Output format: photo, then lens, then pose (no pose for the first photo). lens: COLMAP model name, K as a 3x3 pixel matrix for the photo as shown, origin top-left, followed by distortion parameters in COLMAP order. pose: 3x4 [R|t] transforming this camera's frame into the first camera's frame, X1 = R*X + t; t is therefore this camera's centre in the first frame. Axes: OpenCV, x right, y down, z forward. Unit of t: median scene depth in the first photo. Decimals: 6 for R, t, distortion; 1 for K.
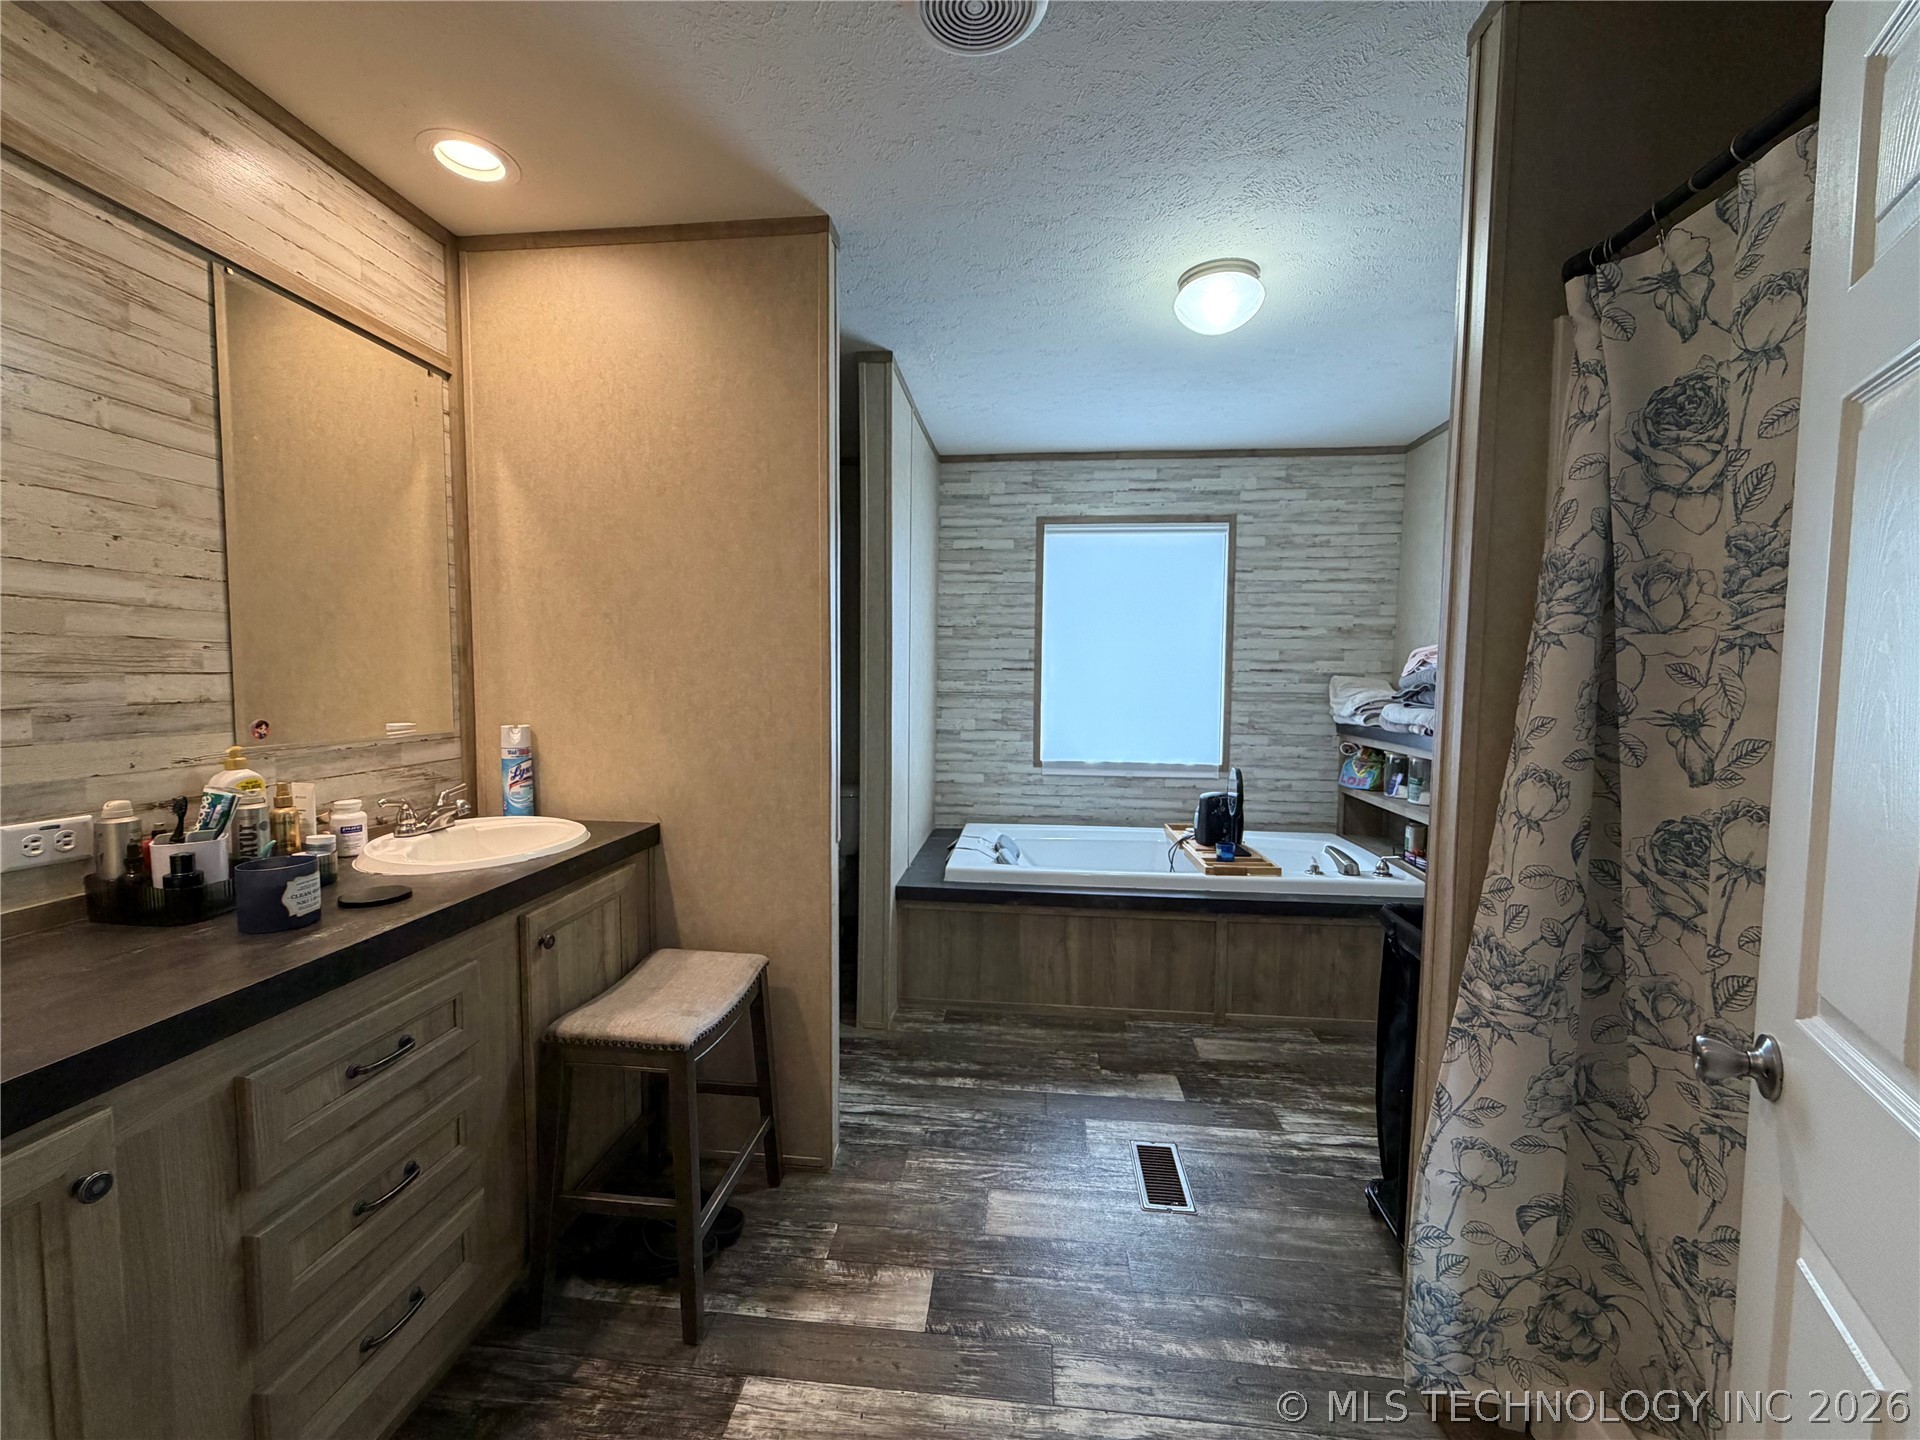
lens RADIAL K [[766.9, 0, 948.8], [0, 766.9, 716.7], [0, 0, 1]] dist [0.000047, 0.000538]
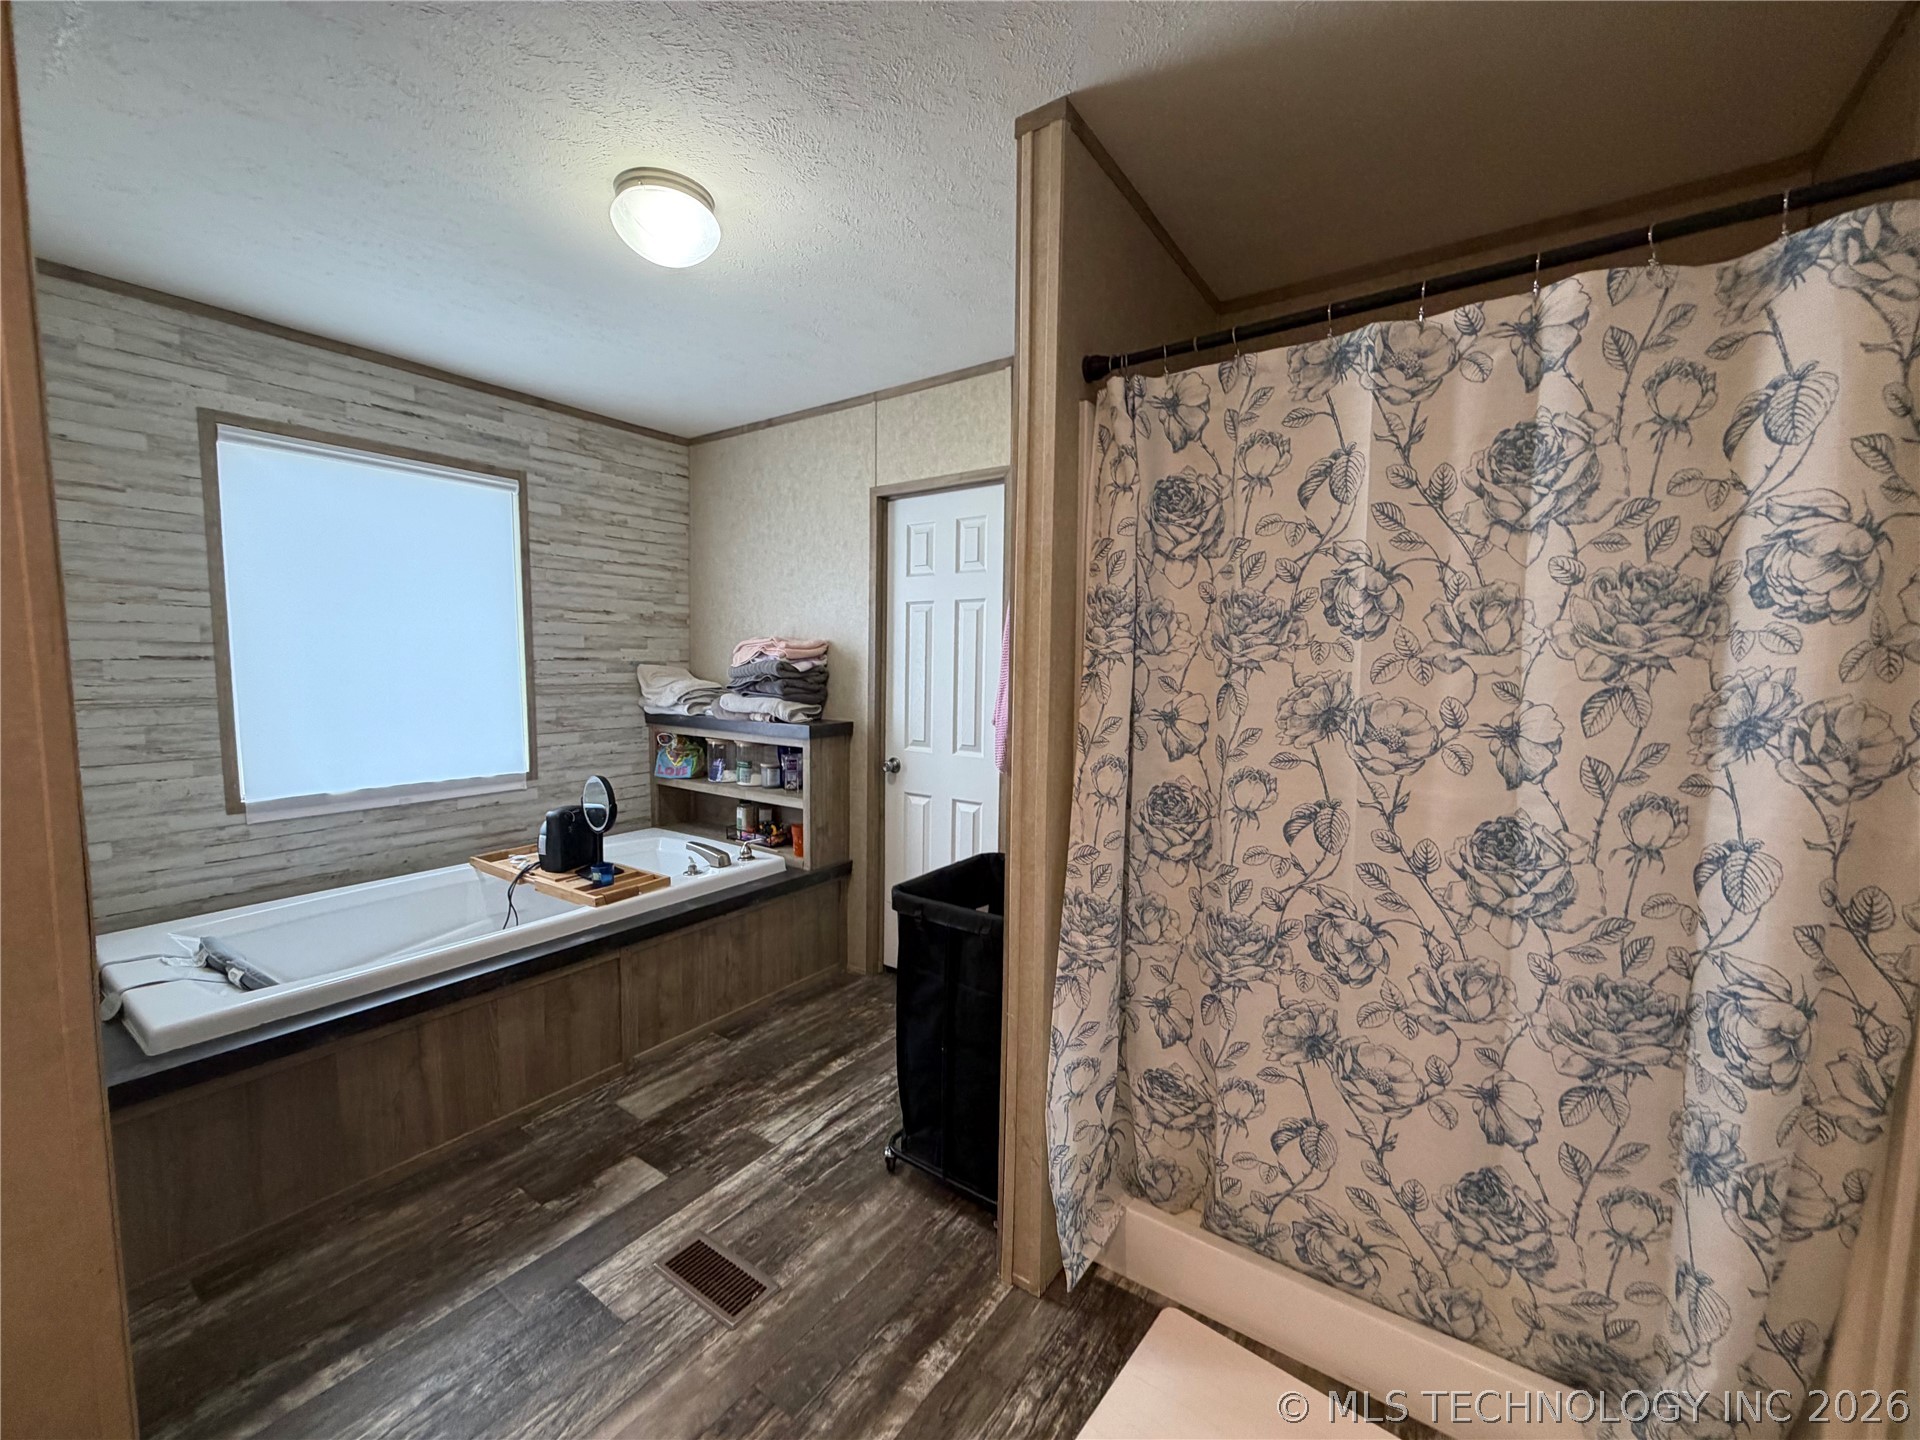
lens RADIAL K [[766.9, 0, 963.3], [0, 766.9, 719.2], [0, 0, 1]] dist [0.000047, 0.000538]
pose [[0.482882, -0.072453, 0.872683, -0.187756], [0.041675, 0.997343, 0.059742, -0.033041], [-0.874693, 0.007521, 0.484619, 0.235468]]
